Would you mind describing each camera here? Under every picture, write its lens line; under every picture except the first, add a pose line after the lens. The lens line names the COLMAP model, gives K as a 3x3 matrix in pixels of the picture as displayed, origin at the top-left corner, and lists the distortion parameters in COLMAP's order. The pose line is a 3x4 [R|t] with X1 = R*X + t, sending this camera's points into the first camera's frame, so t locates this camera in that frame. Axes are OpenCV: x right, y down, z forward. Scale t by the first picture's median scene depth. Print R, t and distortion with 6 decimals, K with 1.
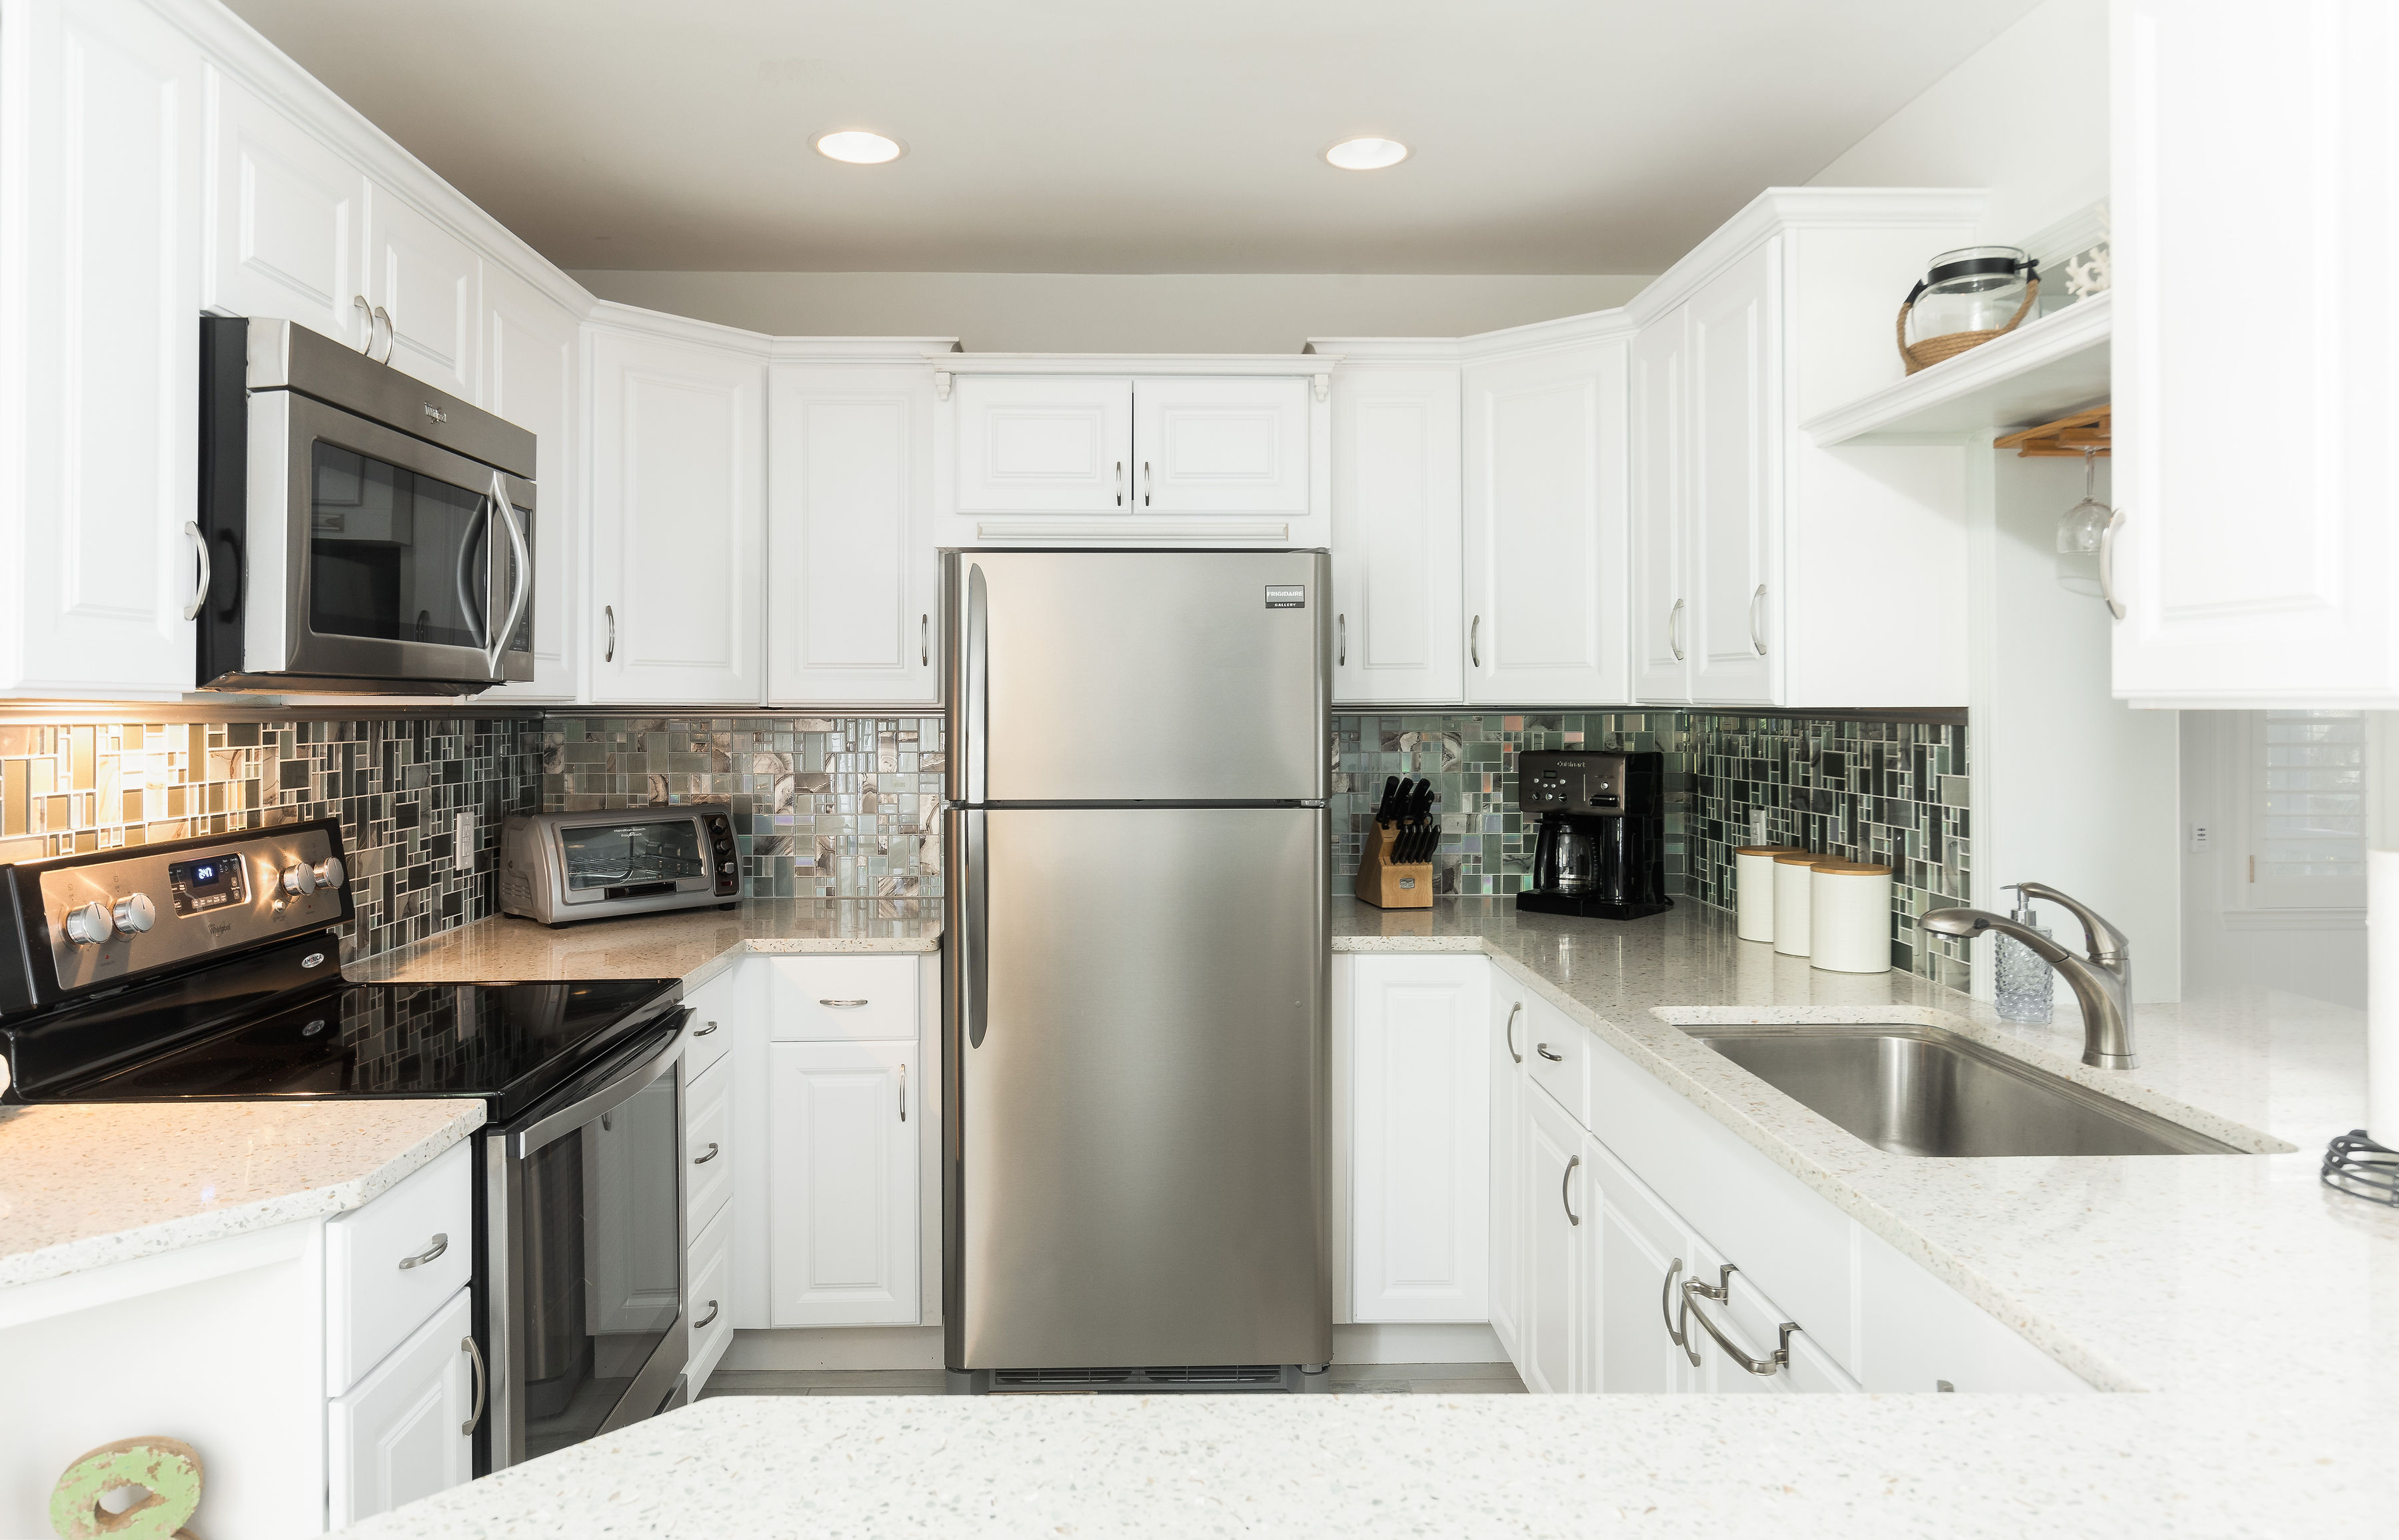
lens RADIAL K [[1533.5, 0, 1170.2], [0, 1533.5, 689.0], [0, 0, 1]] dist [0.004861, -0.004260]
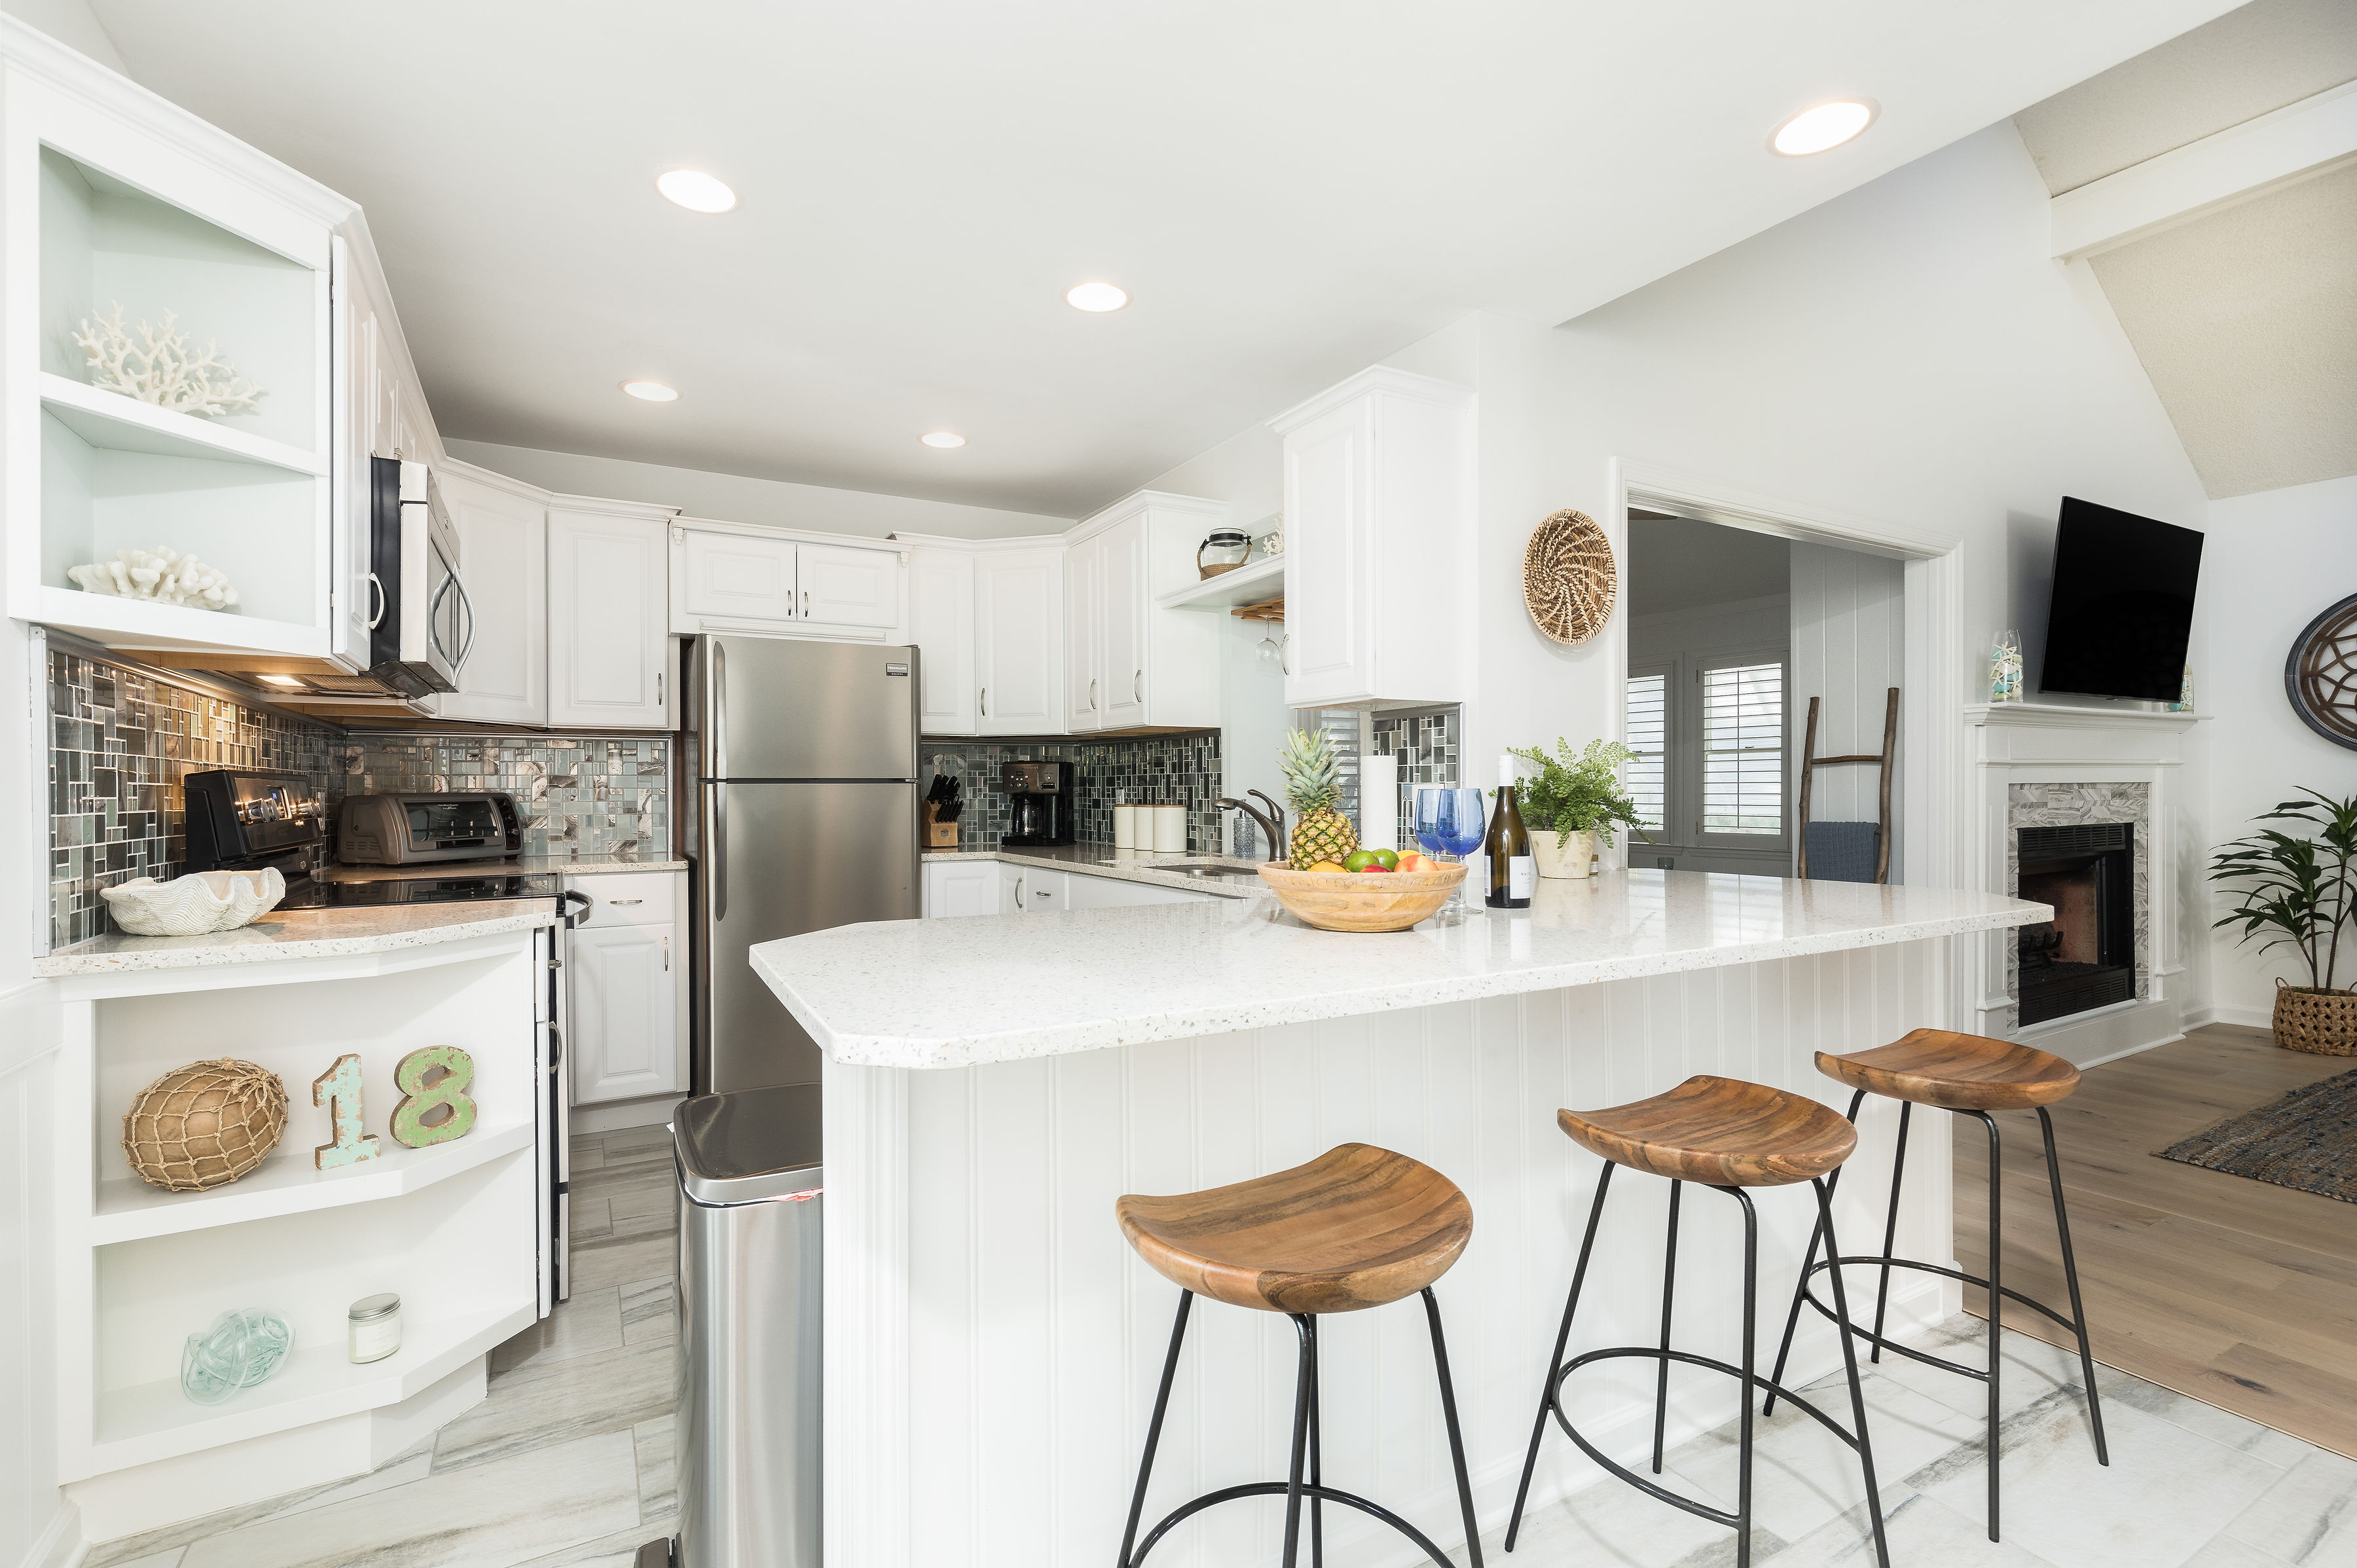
lens RADIAL K [[1060.6, 0, 1182.4], [0, 1060.6, 793.7], [0, 0, 1]] dist [0.004472, -0.000068]
pose [[0.879232, -0.006376, 0.476351, -0.229213], [0.001269, 0.999938, 0.011042, 0.074535], [-0.476392, -0.009104, 0.879186, -0.293739]]
